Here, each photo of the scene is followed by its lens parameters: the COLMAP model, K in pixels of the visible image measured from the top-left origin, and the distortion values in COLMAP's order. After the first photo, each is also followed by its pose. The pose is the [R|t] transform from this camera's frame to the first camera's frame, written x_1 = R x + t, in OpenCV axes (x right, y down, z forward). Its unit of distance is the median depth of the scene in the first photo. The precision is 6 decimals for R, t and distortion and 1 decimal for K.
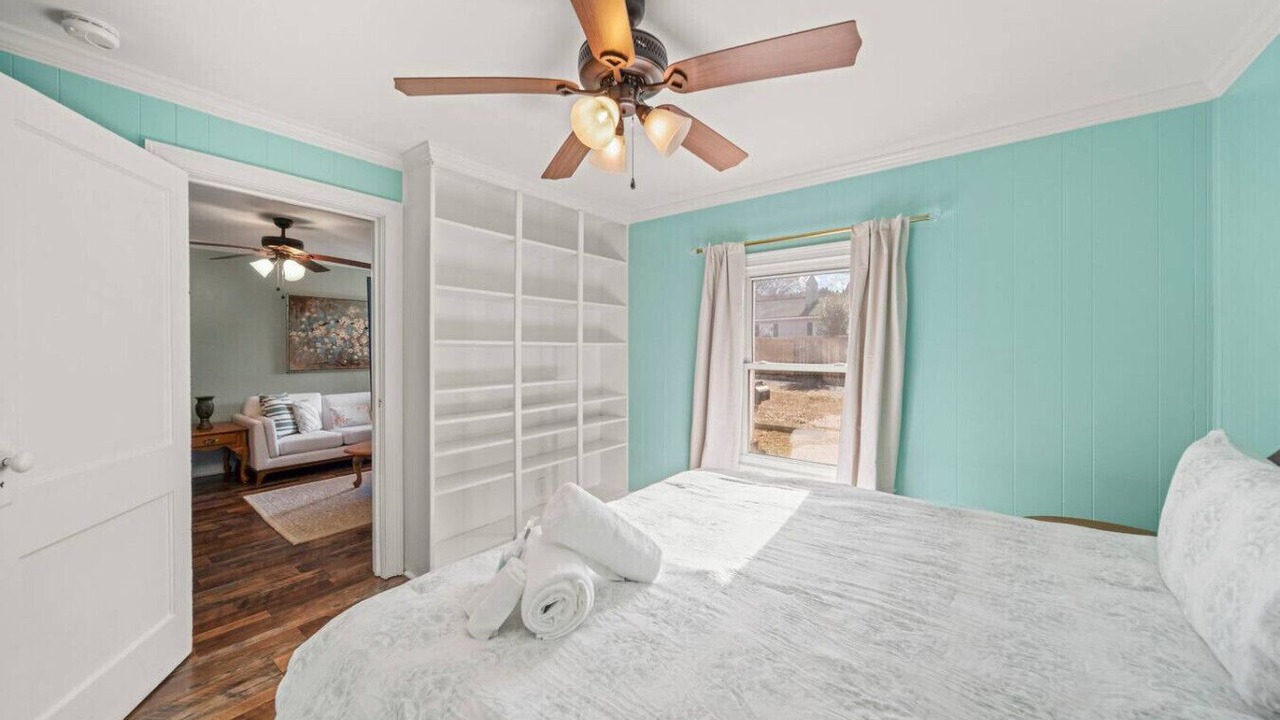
lens RADIAL K [[454.5, 0, 640.2], [0, 454.5, 353.3], [0, 0, 1]] dist [-0.001359, -0.000195]
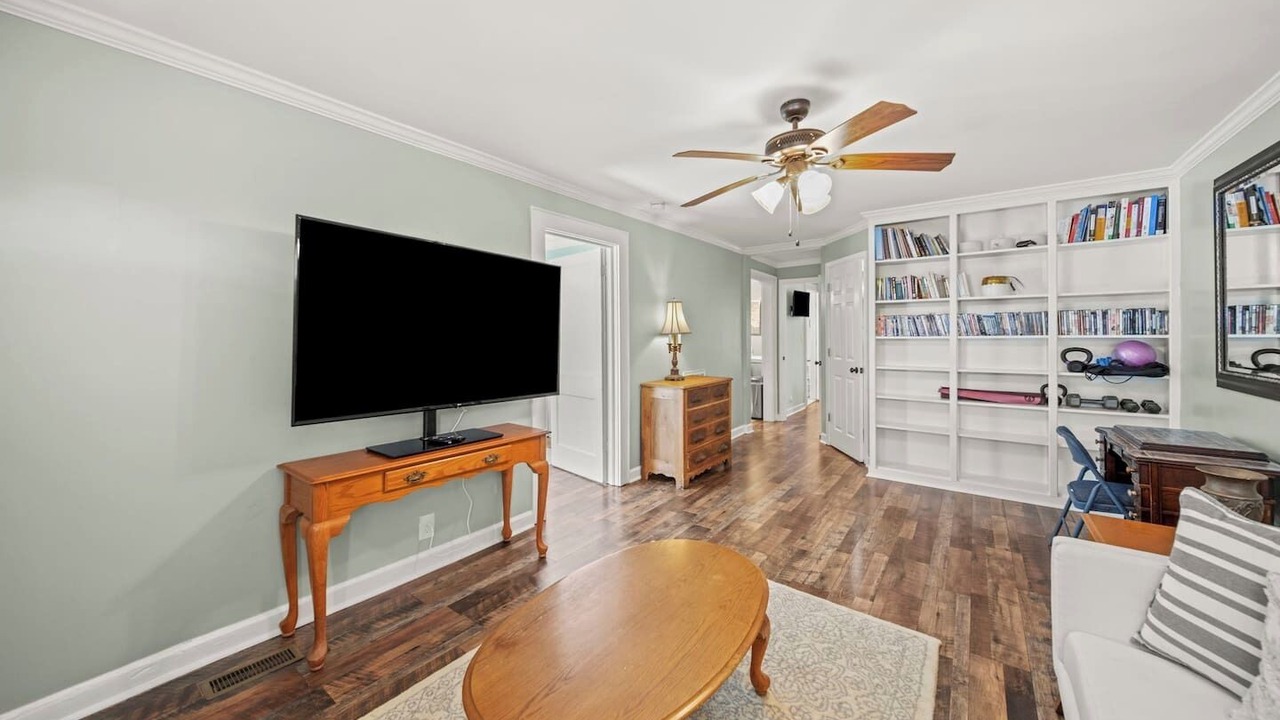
lens RADIAL K [[458.5, 0, 625.5], [0, 458.5, 336.3], [0, 0, 1]] dist [-0.000281, -0.000055]
pose [[-0.999967, -0.004492, 0.006717, -0.413901], [-0.004341, 0.999741, 0.022335, -0.010983], [-0.006816, 0.022305, -0.999728, 1.124765]]
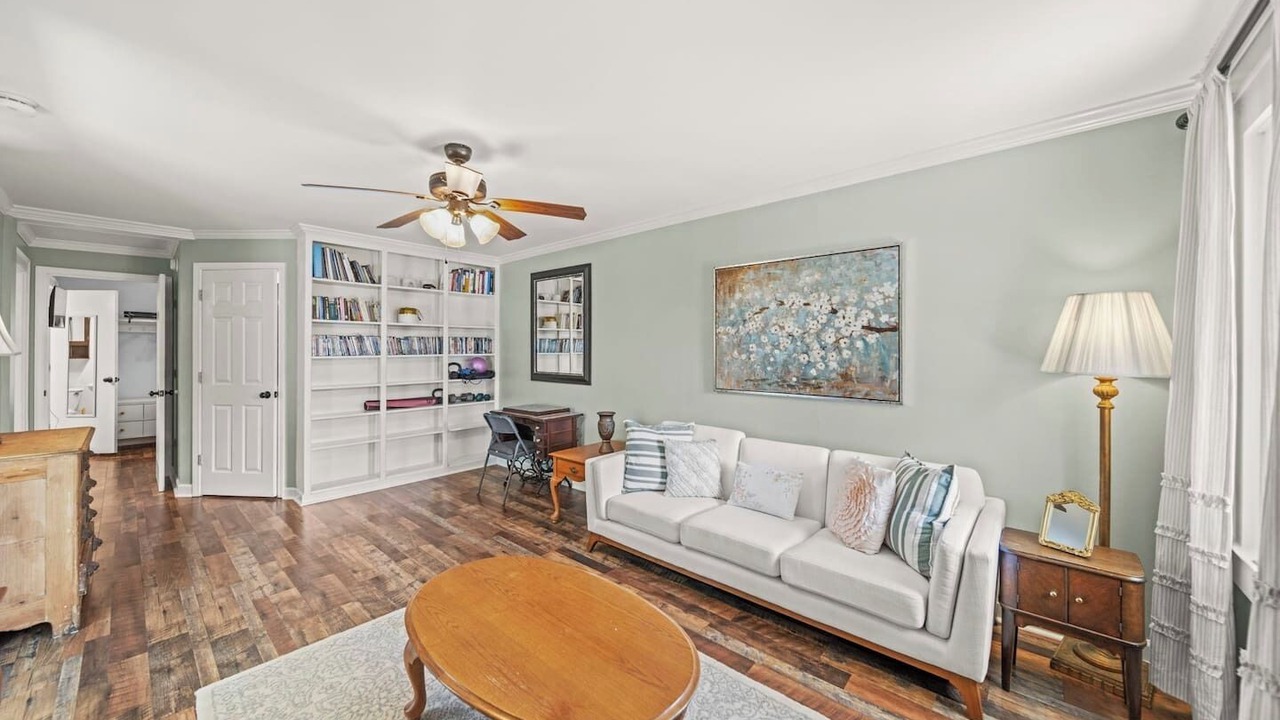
lens RADIAL K [[454.5, 0, 640.2], [0, 454.5, 353.3], [0, 0, 1]] dist [-0.001359, -0.000195]
pose [[-0.068547, -0.000315, -0.997648, -0.133434], [-0.016621, 0.999862, 0.000827, -0.009759], [0.997509, 0.016639, -0.068543, 0.929328]]
